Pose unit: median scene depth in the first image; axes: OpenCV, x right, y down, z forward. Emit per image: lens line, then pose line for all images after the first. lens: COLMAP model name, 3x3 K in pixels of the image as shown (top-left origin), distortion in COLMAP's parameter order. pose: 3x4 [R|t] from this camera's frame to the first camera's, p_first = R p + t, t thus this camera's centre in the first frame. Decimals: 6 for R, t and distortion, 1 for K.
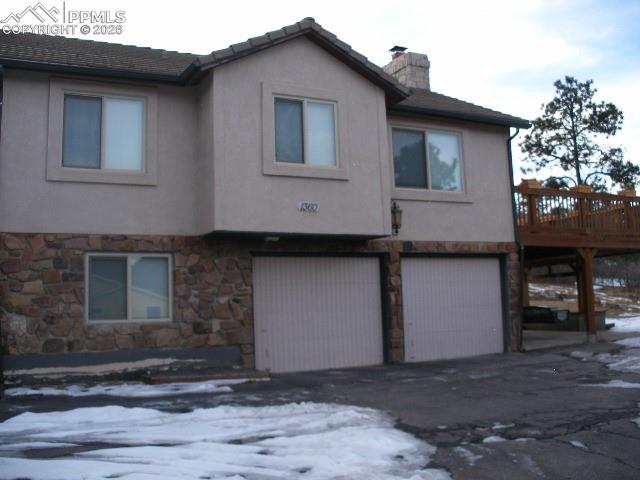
lens RADIAL K [[670.4, 0, 318.4], [0, 670.4, 228.2], [0, 0, 1]] dist [-0.210965, 0.194478]
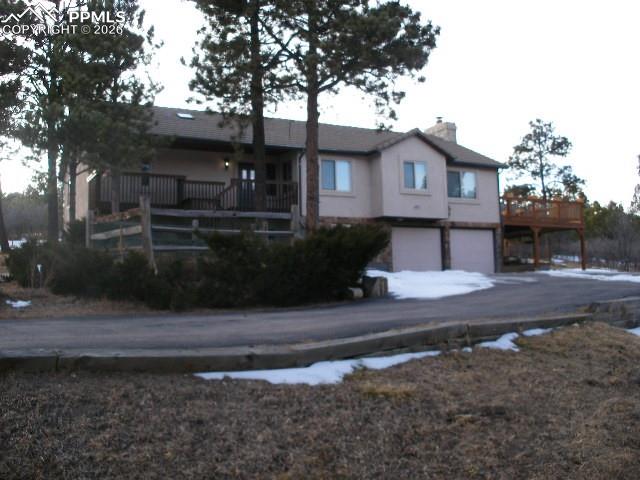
lens RADIAL K [[670.4, 0, 318.4], [0, 670.4, 228.2], [0, 0, 1]] dist [-0.210965, 0.194478]
pose [[0.999804, 0.010651, 0.016660, -0.385608], [-0.010990, 0.999731, 0.020404, 0.001323], [-0.016438, -0.020583, 0.999653, -1.338050]]
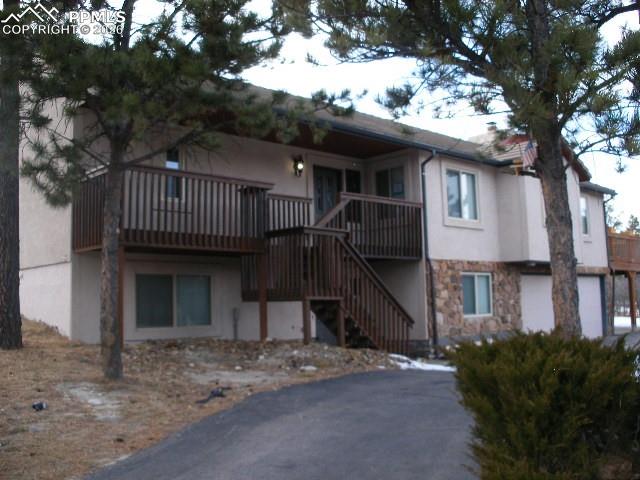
lens RADIAL K [[670.4, 0, 318.4], [0, 670.4, 228.2], [0, 0, 1]] dist [-0.210965, 0.194478]
pose [[0.960842, 0.043836, 0.273607, -0.962484], [-0.042188, 0.999039, -0.011909, -0.029963], [-0.273866, -0.000101, 0.961768, -0.372479]]
